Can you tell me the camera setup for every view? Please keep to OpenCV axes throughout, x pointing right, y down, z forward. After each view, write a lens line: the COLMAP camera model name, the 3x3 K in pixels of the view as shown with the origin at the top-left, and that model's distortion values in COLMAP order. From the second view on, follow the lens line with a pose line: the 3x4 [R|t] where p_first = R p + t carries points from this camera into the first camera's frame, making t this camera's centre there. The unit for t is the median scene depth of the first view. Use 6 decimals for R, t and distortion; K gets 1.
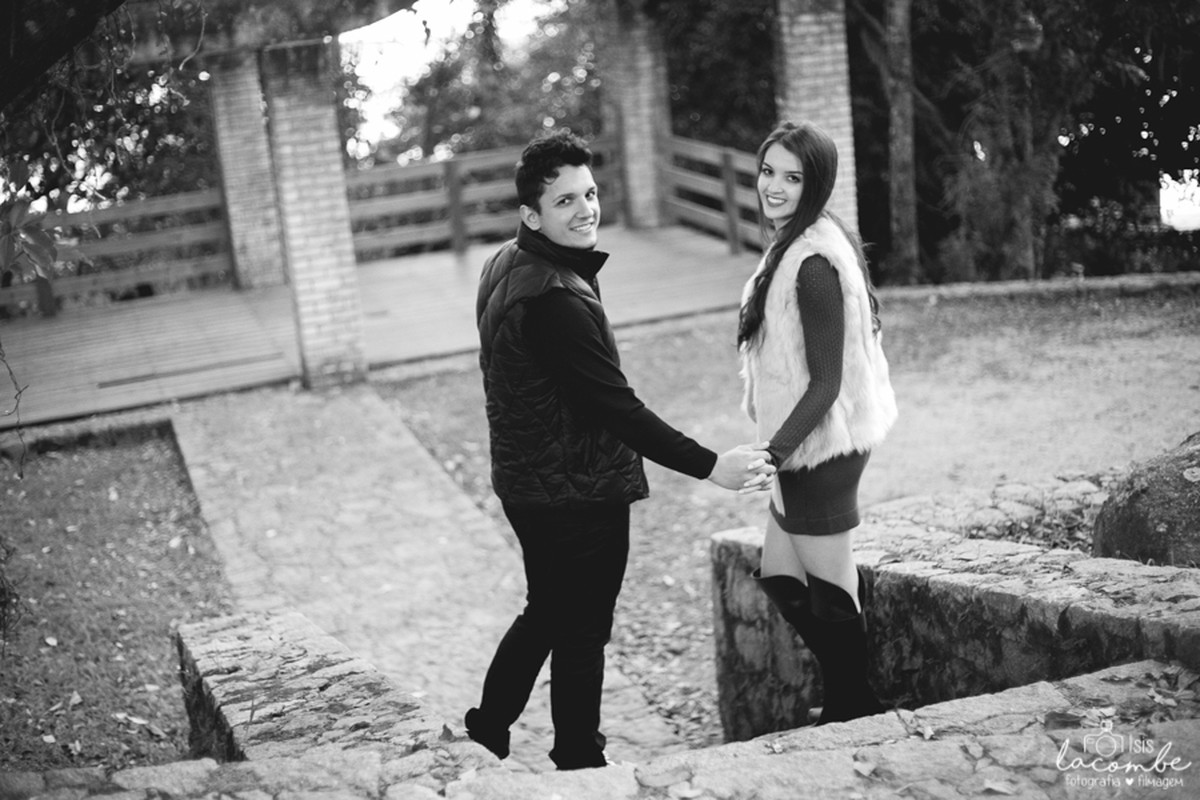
lens RADIAL K [[1764.7, 0, 600.0], [0, 1764.7, 400.0], [0, 0, 1]] dist [-0.095586, -0.111568]
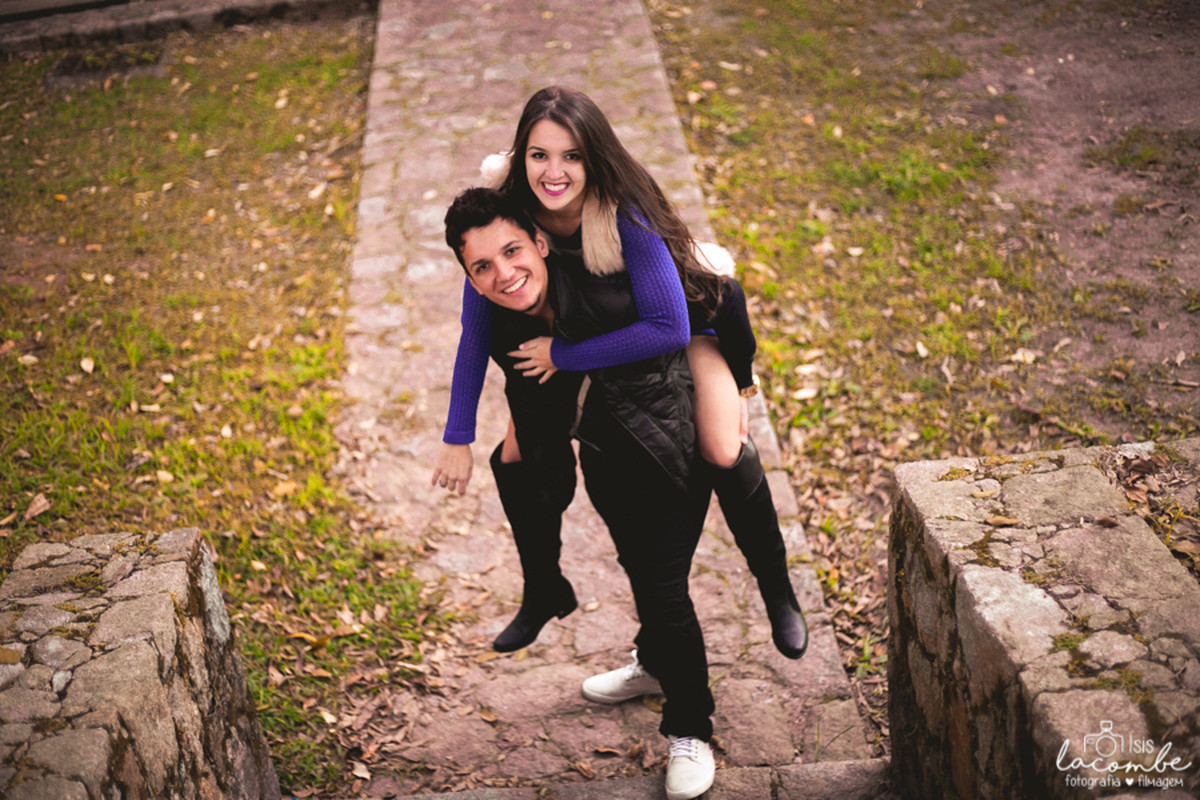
lens RADIAL K [[1764.7, 0, 600.0], [0, 1764.7, 400.0], [0, 0, 1]] dist [-0.095586, -0.111568]
pose [[0.971338, 0.112767, -0.209249, 0.054623], [-0.045242, 0.951920, 0.302988, -0.073319], [0.233356, -0.284837, 0.929738, 0.270830]]
